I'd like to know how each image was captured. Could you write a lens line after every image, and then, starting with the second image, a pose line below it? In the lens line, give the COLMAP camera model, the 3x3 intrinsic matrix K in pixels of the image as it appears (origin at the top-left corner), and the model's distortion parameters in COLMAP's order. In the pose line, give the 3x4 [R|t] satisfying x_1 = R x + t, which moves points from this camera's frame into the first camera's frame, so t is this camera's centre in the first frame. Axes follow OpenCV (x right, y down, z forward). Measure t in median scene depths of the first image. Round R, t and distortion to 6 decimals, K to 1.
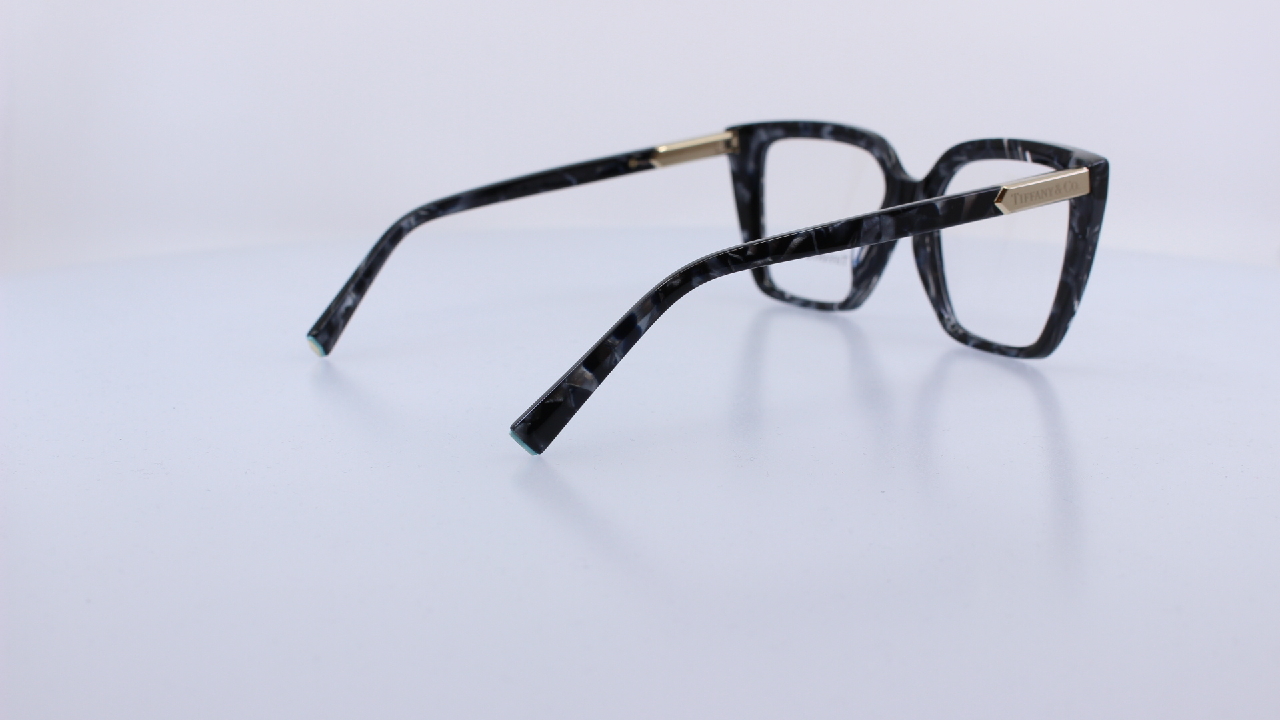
lens RADIAL K [[1635.0, 0, 640.0], [0, 1635.0, 360.0], [0, 0, 1]] dist [-0.043900, 0.000412]
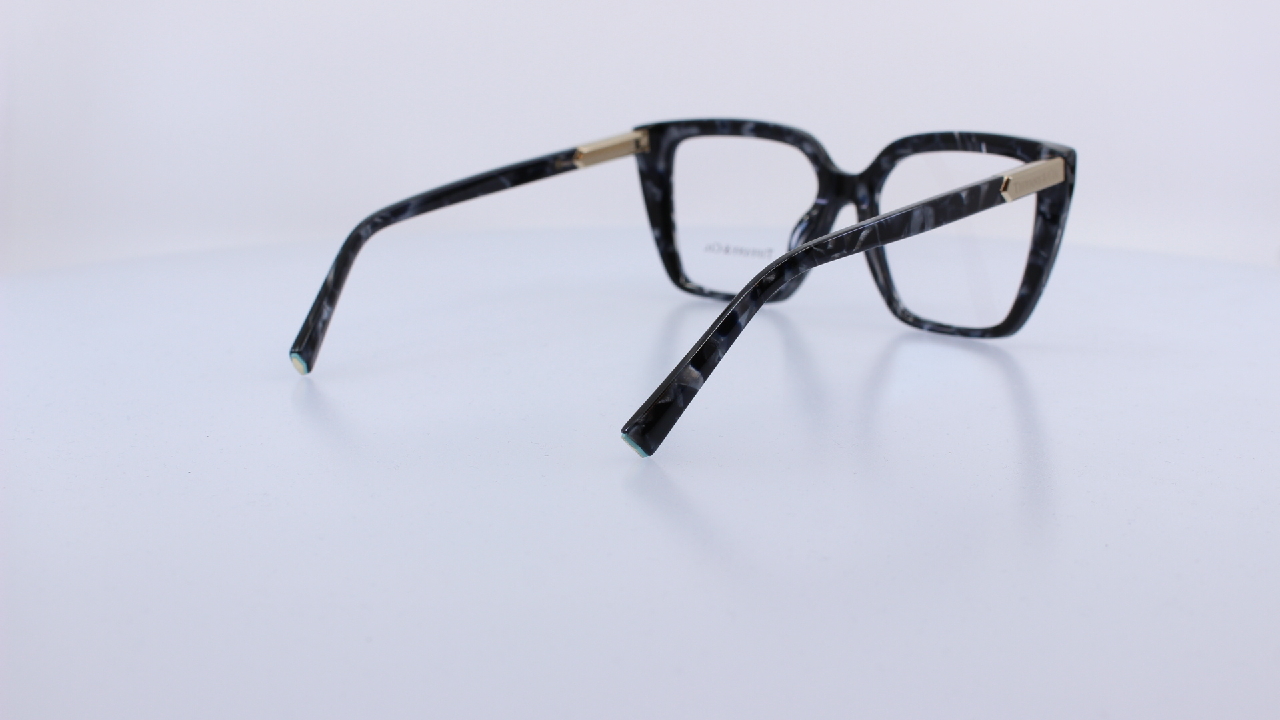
lens RADIAL K [[1635.0, 0, 640.0], [0, 1635.0, 360.0], [0, 0, 1]] dist [-0.043900, 0.000412]
pose [[0.969540, -0.052428, 0.239255, -0.224402], [0.052636, 0.998598, 0.005527, -0.004633], [-0.239210, 0.007235, 0.970941, 0.024087]]
